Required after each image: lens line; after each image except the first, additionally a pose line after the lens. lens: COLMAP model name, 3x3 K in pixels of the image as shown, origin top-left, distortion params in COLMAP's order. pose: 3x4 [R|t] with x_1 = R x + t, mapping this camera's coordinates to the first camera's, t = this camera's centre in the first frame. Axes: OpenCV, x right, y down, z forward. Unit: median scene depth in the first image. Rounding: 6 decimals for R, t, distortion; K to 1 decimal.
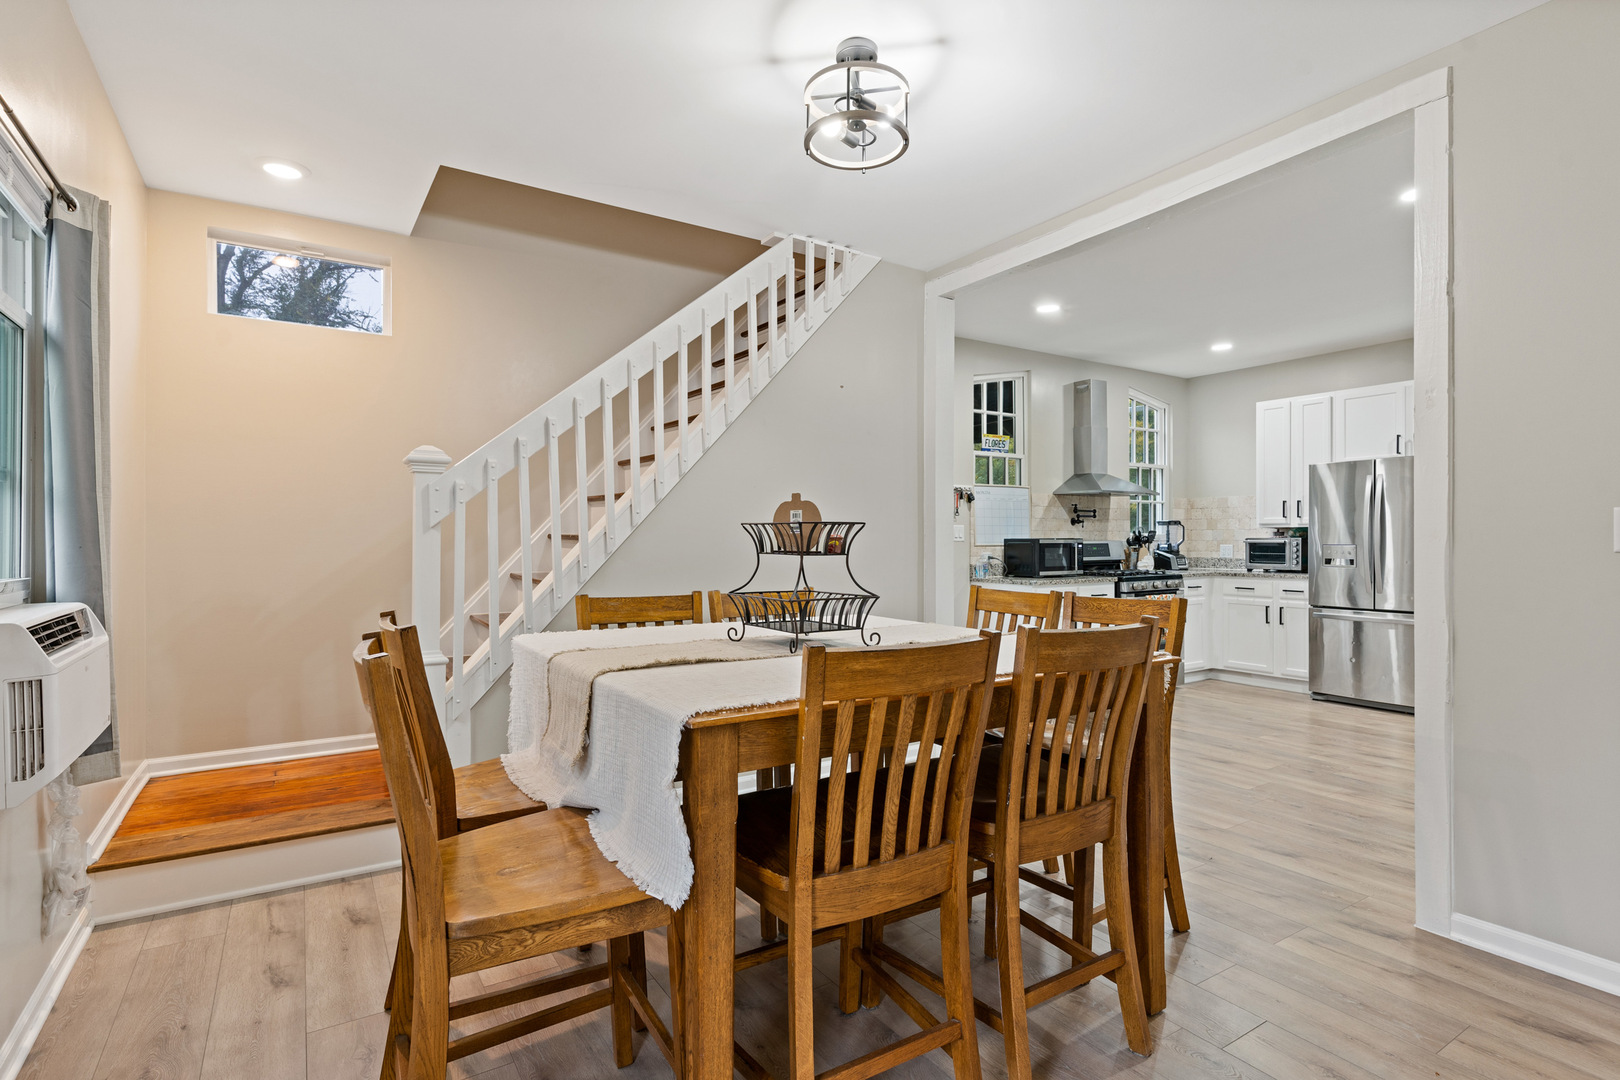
lens RADIAL K [[757.4, 0, 817.6], [0, 757.4, 536.1], [0, 0, 1]] dist [0.002048, 0.000142]
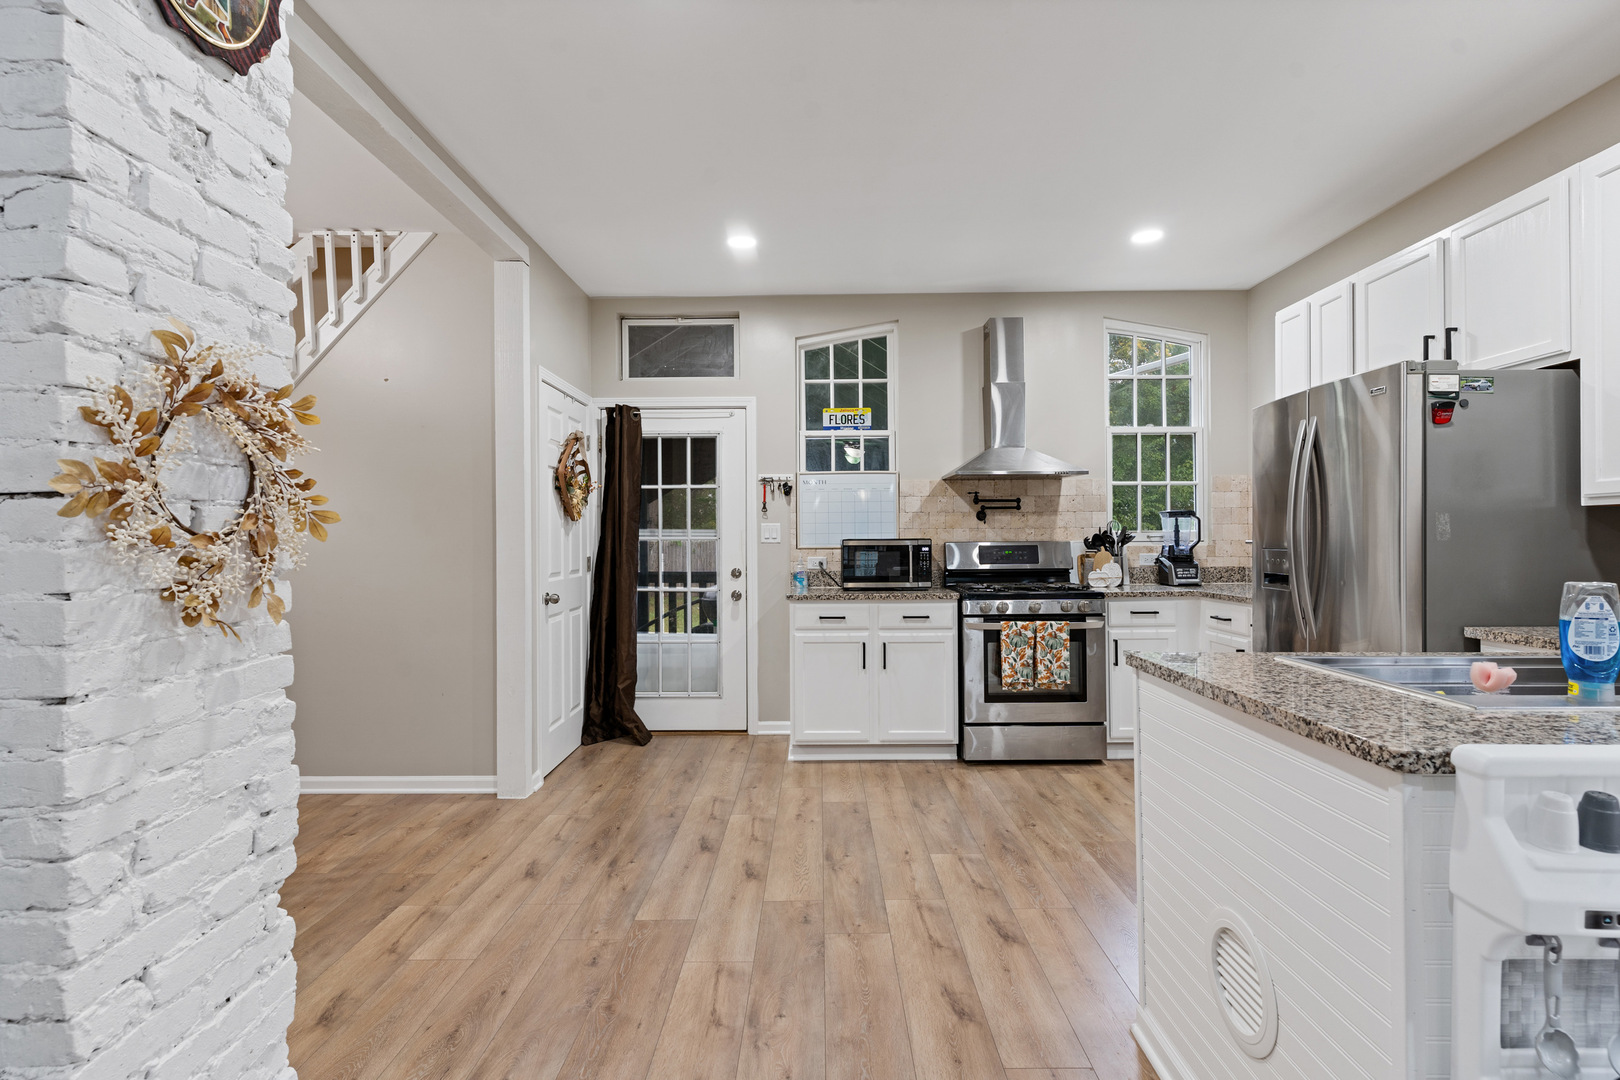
lens RADIAL K [[757.4, 0, 817.6], [0, 757.4, 536.1], [0, 0, 1]] dist [0.002048, 0.000142]
pose [[0.848729, -0.006542, -0.528788, 0.614371], [0.006569, 0.999977, -0.001829, 0.001185], [0.528787, -0.001922, 0.848752, 0.305160]]
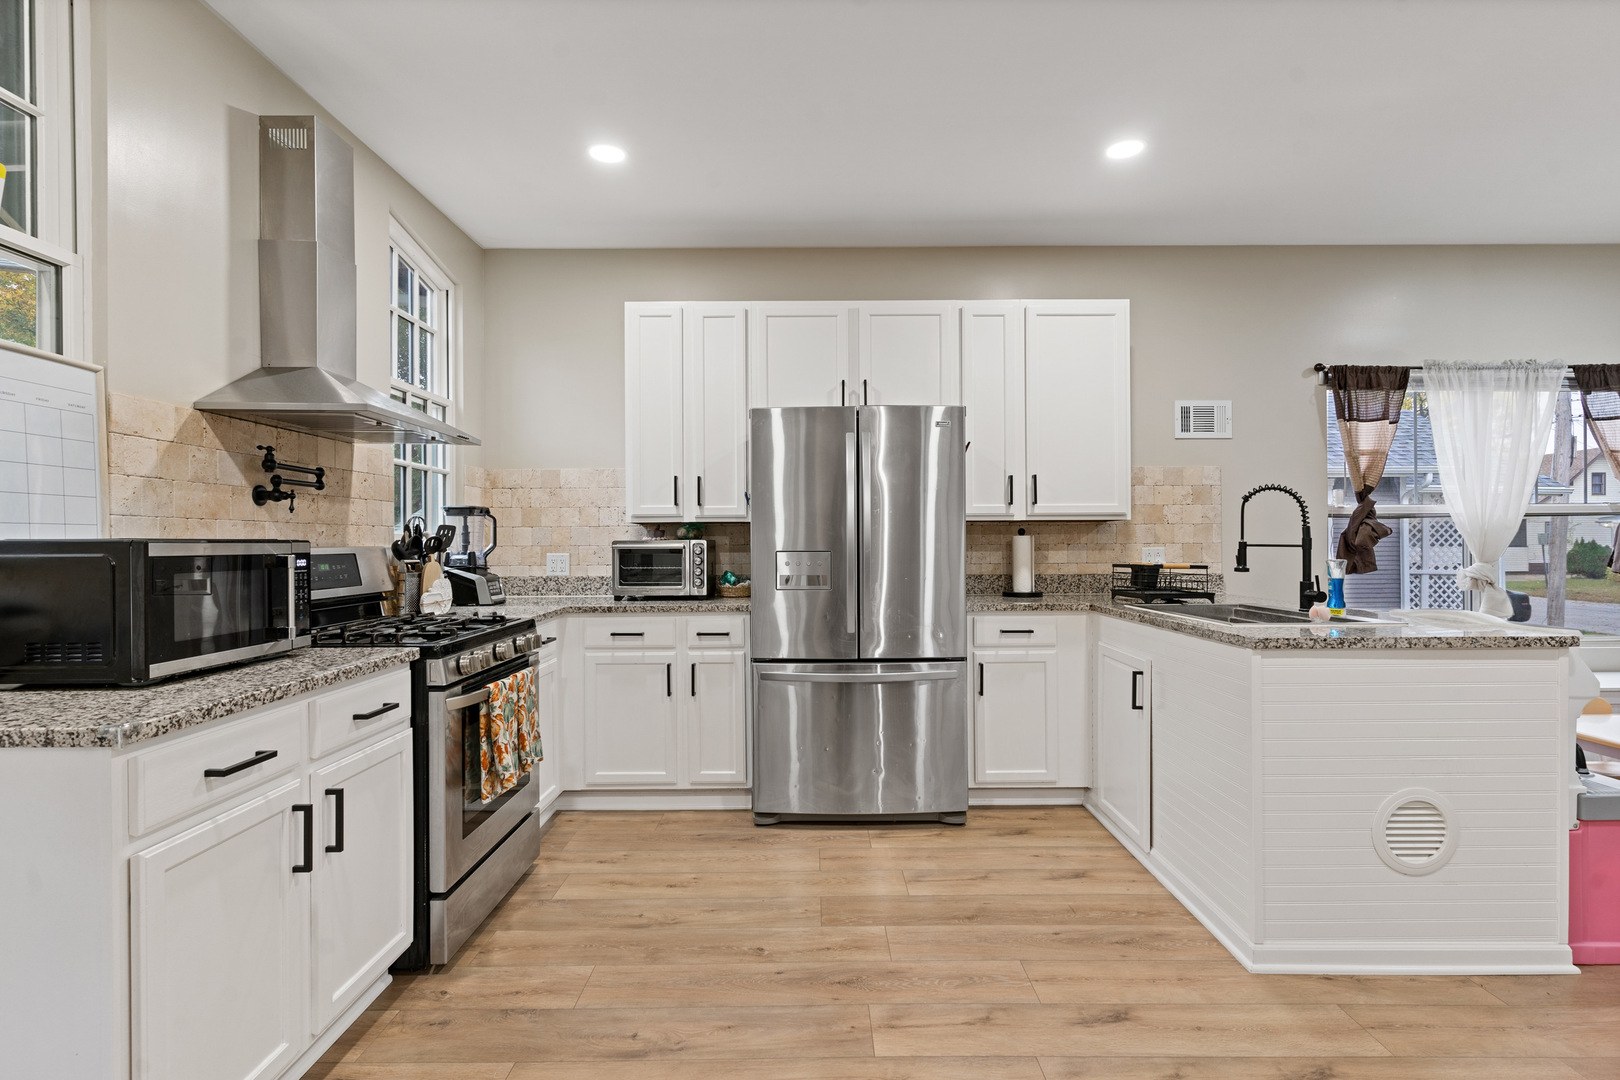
lens RADIAL K [[768.1, 0, 807.3], [0, 768.1, 544.6], [0, 0, 1]] dist [0.002625, 0.000487]
pose [[0.536408, -0.003134, 0.843953, 0.172866], [0.001486, 0.999995, 0.002770, 0.004228], [-0.843958, -0.000232, 0.536410, 0.602050]]
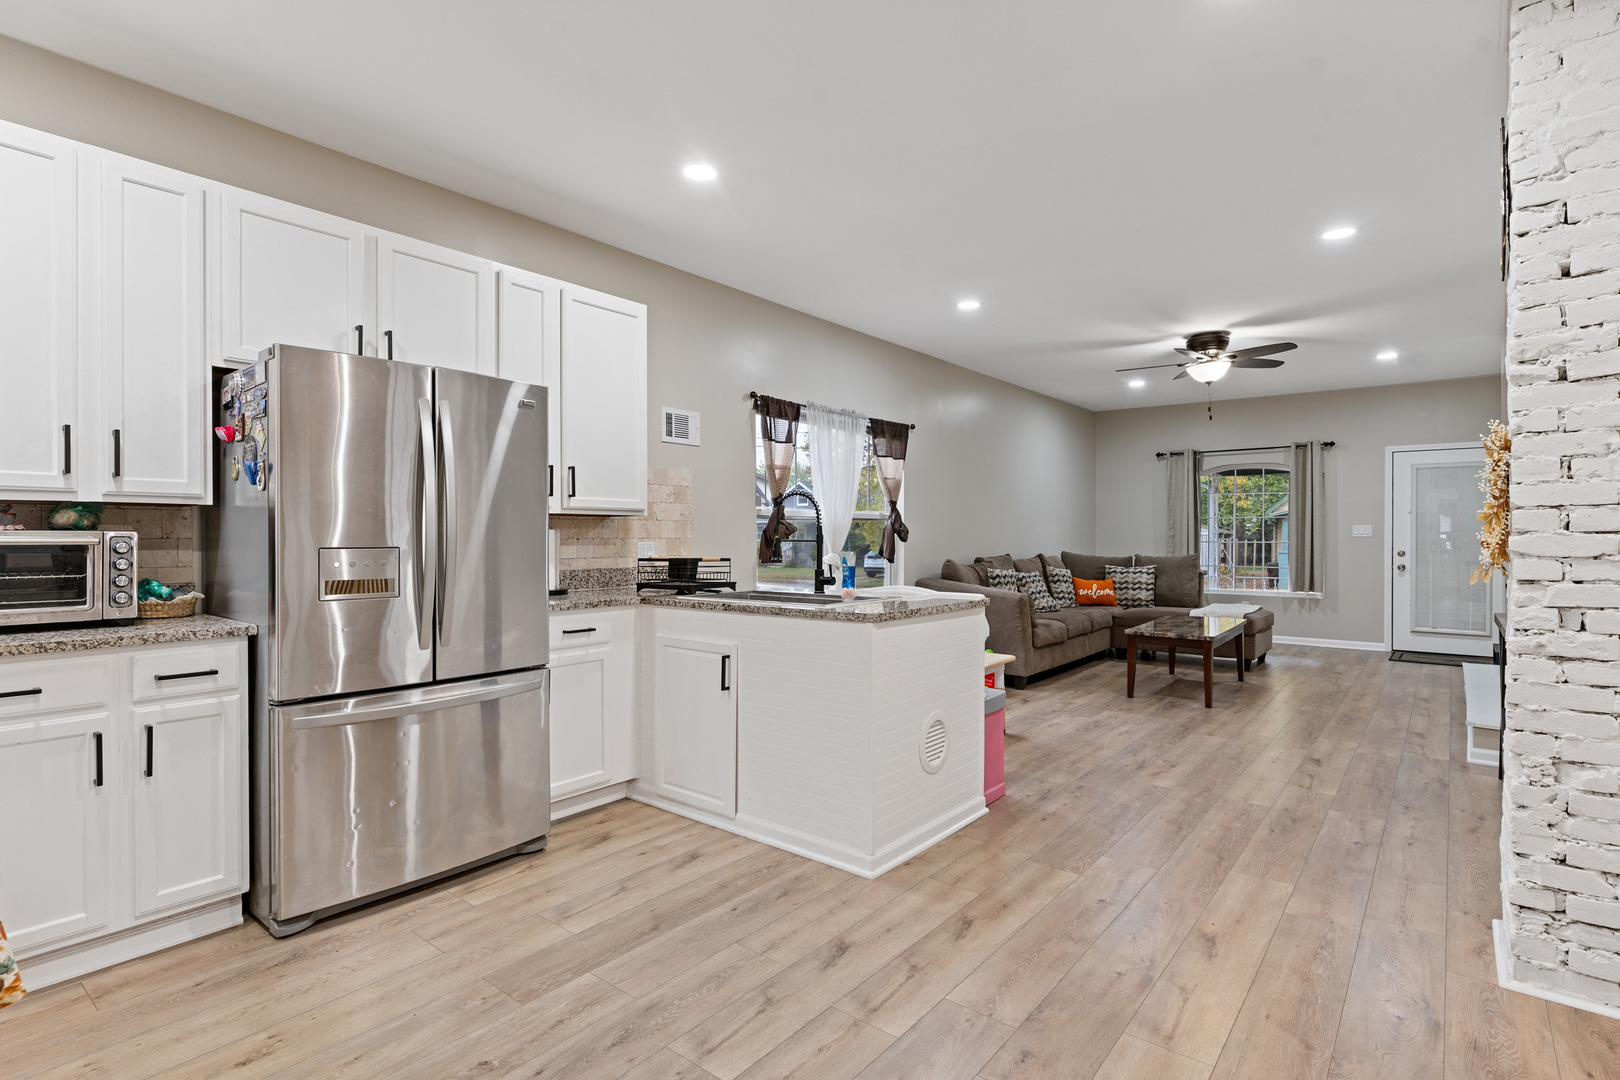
lens RADIAL K [[805.2, 0, 795.3], [0, 805.2, 535.8], [0, 0, 1]] dist [0.001074, 0.000660]
pose [[-0.317961, -0.000198, 0.948104, 0.151686], [-0.004639, 0.999988, -0.001347, 0.003554], [-0.948092, -0.004826, -0.317958, 0.801730]]
